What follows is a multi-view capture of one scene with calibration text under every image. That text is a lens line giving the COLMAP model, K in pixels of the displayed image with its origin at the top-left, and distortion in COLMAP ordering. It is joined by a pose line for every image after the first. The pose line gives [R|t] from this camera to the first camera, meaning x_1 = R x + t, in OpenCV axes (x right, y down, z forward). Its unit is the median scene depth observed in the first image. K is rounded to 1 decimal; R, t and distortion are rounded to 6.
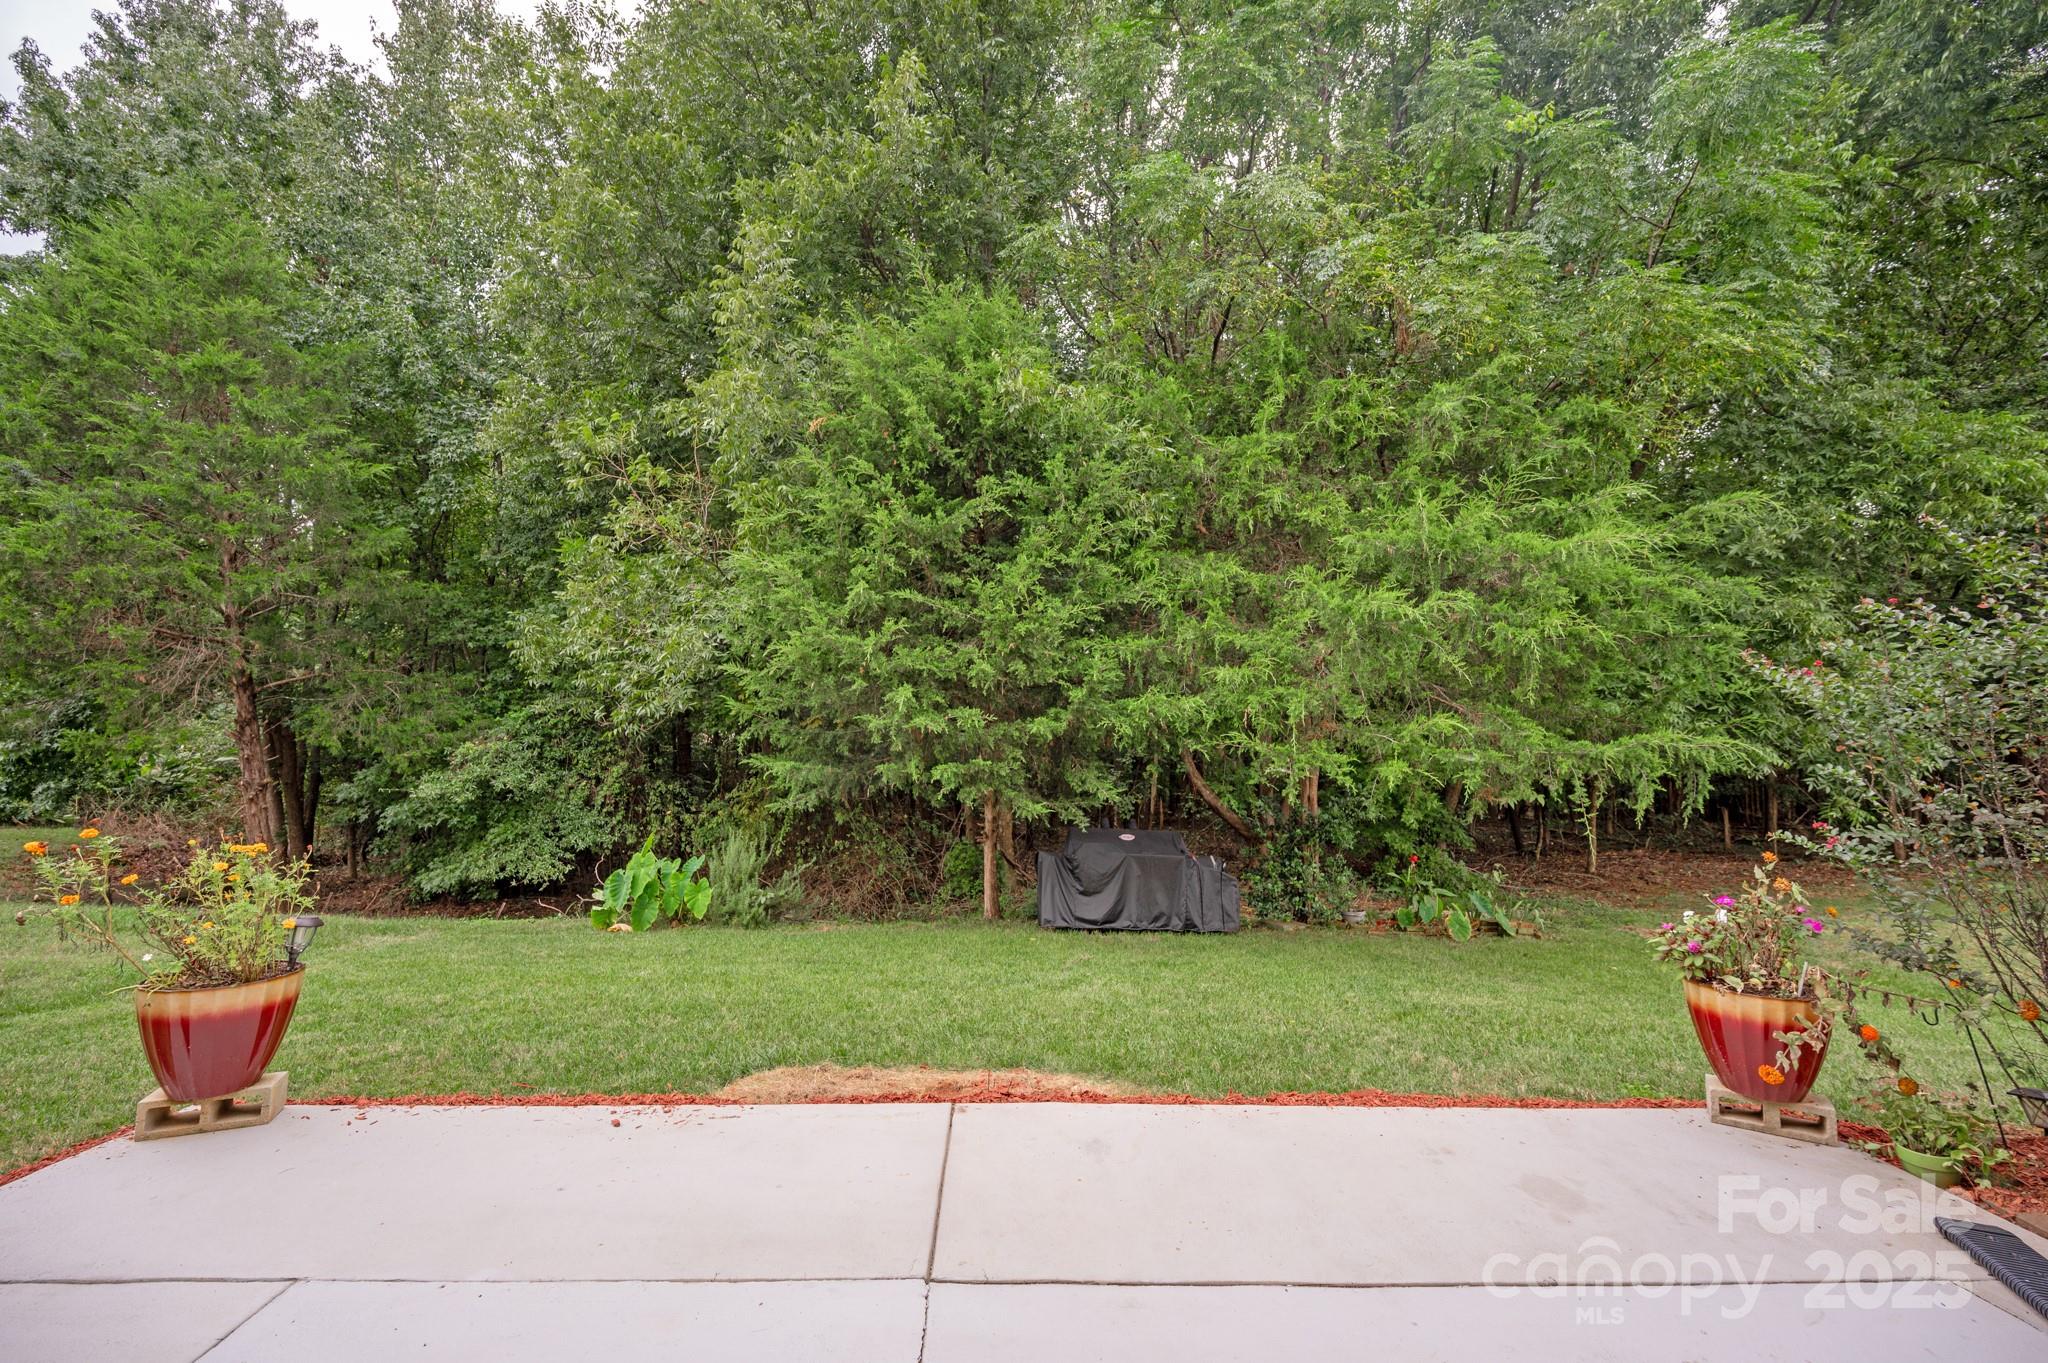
lens RADIAL K [[868.9, 0, 1024.0], [0, 868.9, 681.5], [0, 0, 1]] dist [-0.000759, -0.000145]
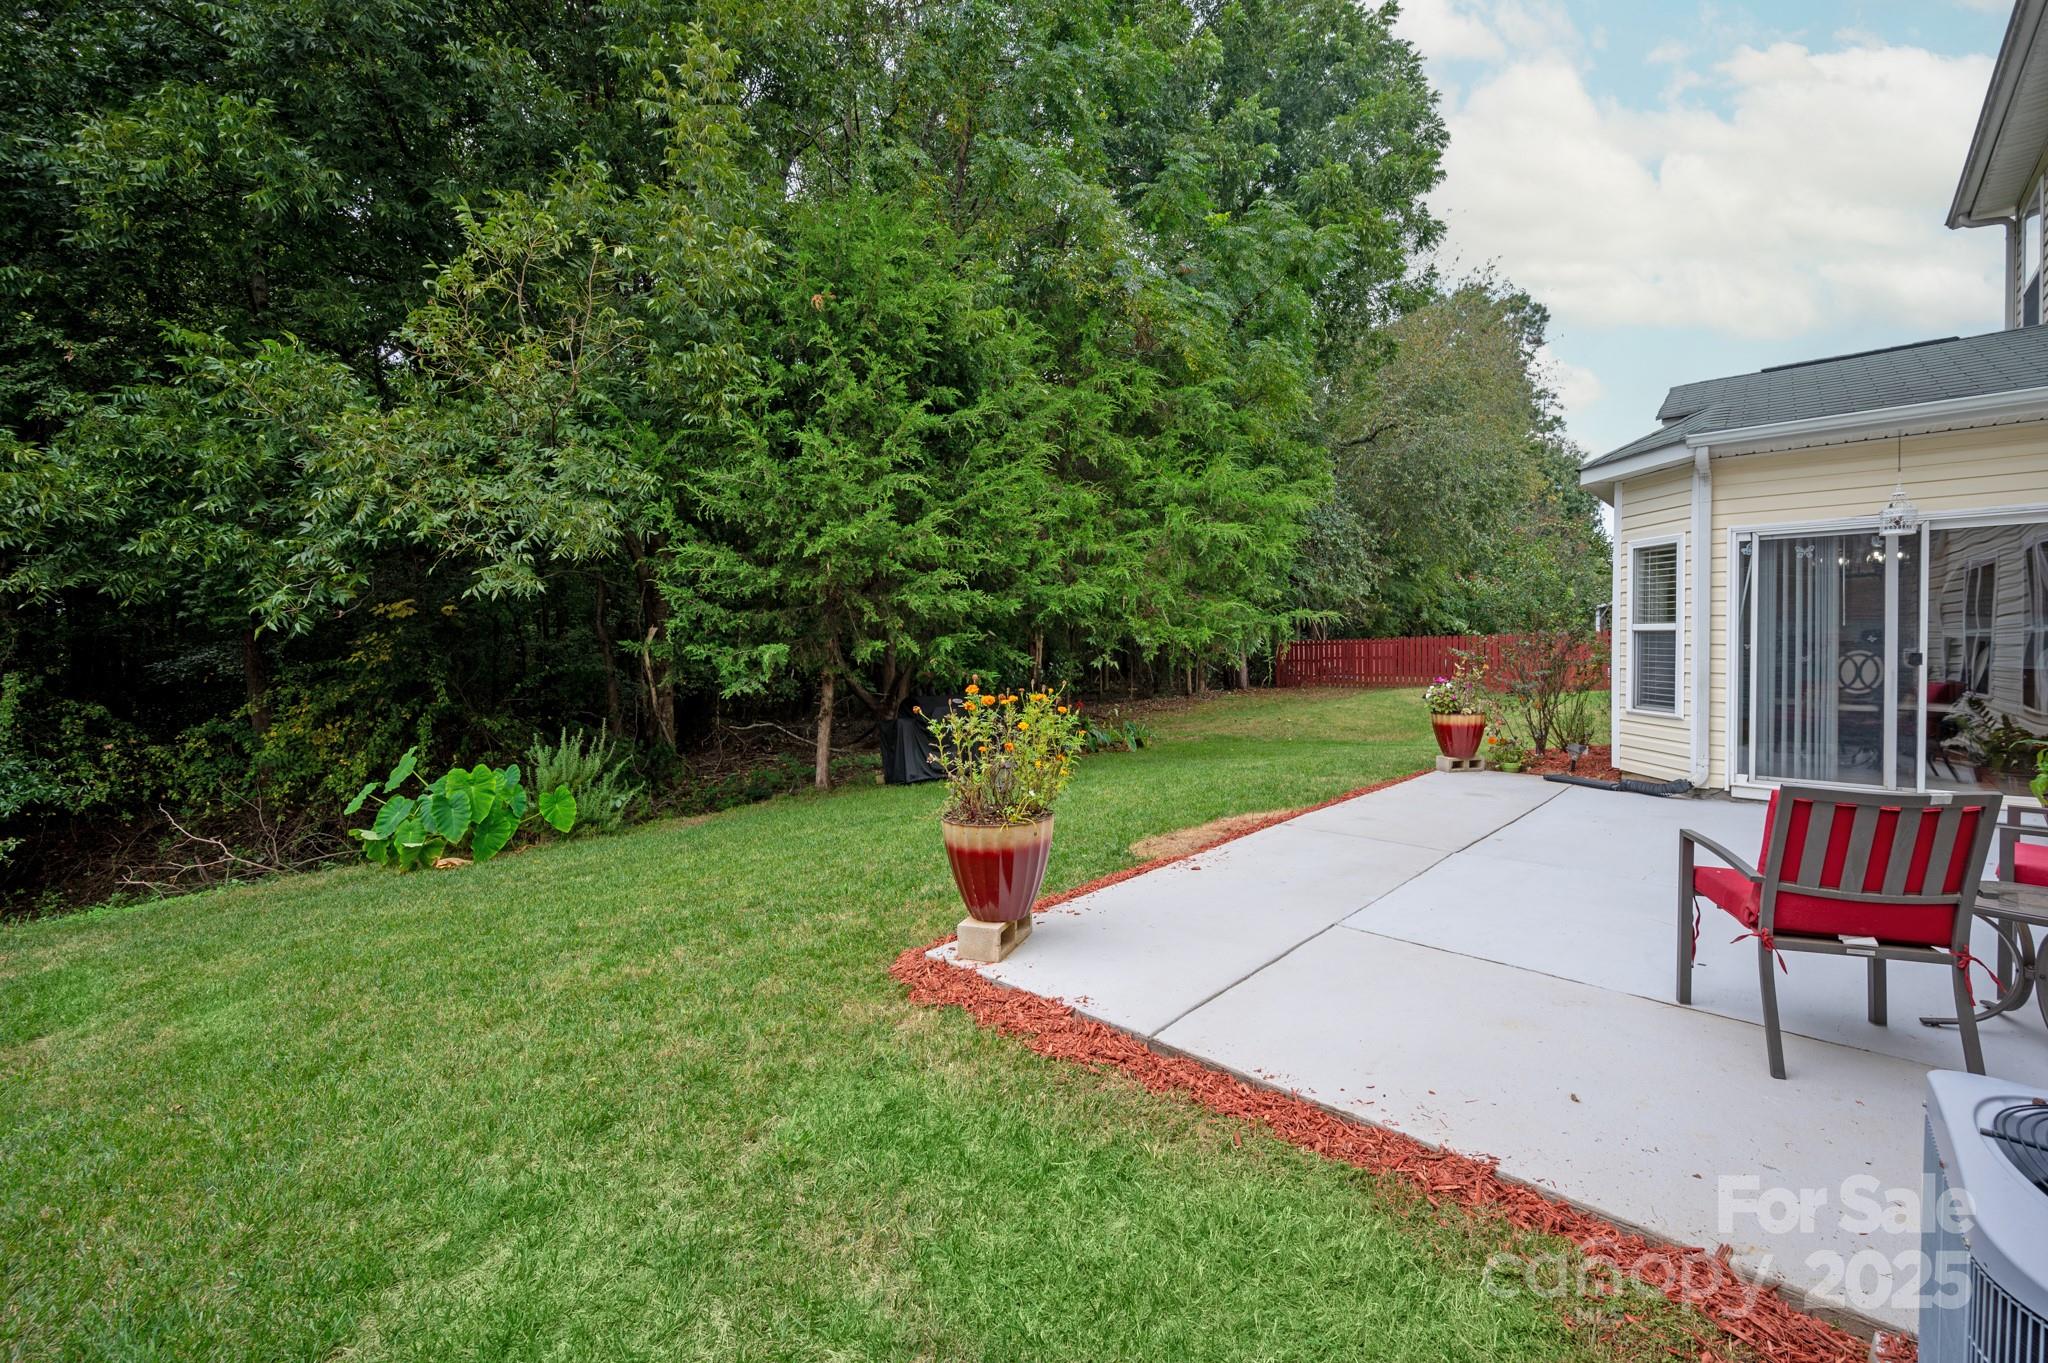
lens RADIAL K [[819.8, 0, 1038.2], [0, 819.8, 656.5], [0, 0, 1]] dist [-0.001654, -0.000238]
pose [[0.709613, -0.037408, 0.703598, -0.760501], [-0.021254, 0.996999, 0.074443, 0.033577], [-0.704271, -0.067780, 0.706688, 0.132521]]
